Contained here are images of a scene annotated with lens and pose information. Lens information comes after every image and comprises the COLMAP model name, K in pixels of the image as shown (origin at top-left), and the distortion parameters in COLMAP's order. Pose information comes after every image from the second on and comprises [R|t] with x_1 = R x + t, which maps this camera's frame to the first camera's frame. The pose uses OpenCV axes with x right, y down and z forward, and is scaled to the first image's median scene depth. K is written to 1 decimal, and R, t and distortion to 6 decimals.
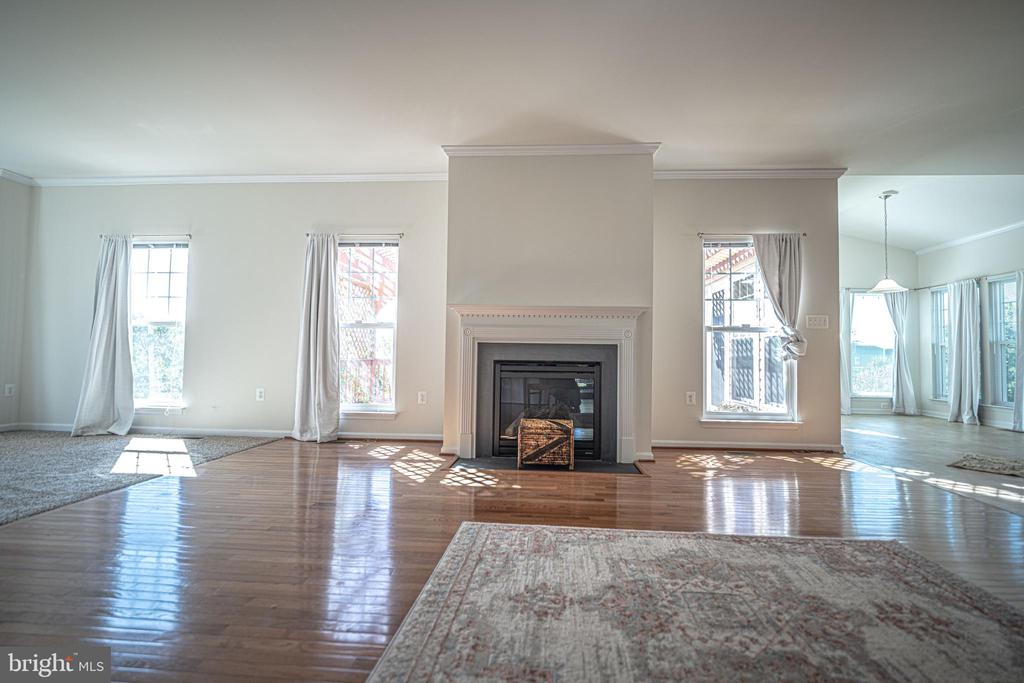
lens RADIAL K [[476.9, 0, 512.0], [0, 476.9, 341.5], [0, 0, 1]] dist [-0.012116, -0.000495]
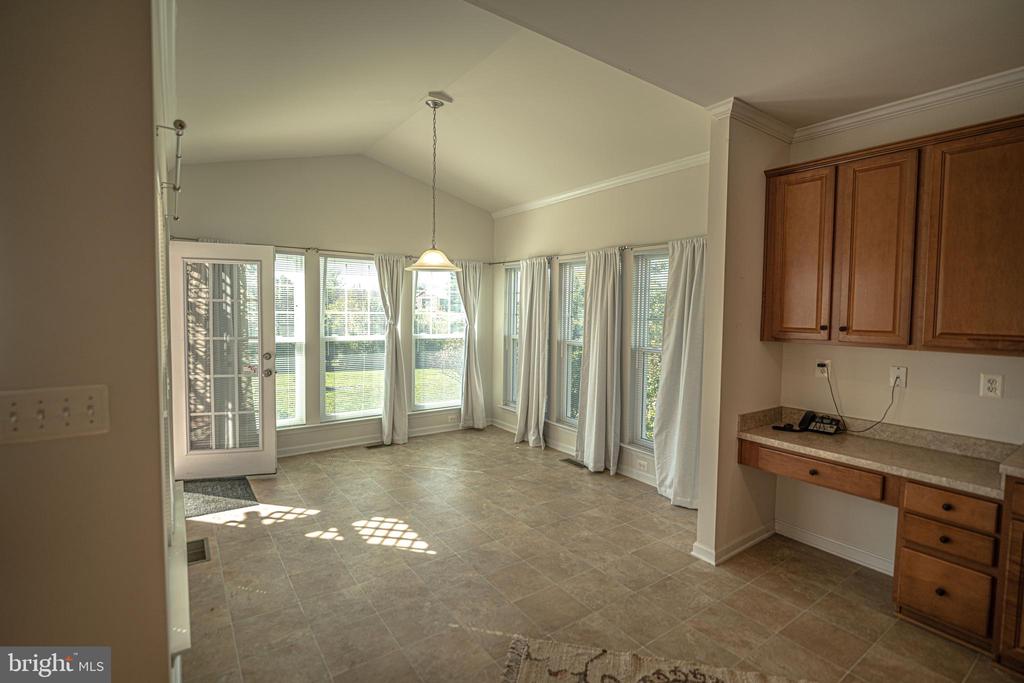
lens RADIAL K [[471.3, 0, 510.5], [0, 471.3, 328.1], [0, 0, 1]] dist [0.000618, -0.000180]
pose [[0.772006, -0.027458, 0.635022, 0.426115], [-0.029870, 0.996395, 0.079397, -0.073556], [-0.634913, -0.080263, 0.768403, 0.418270]]
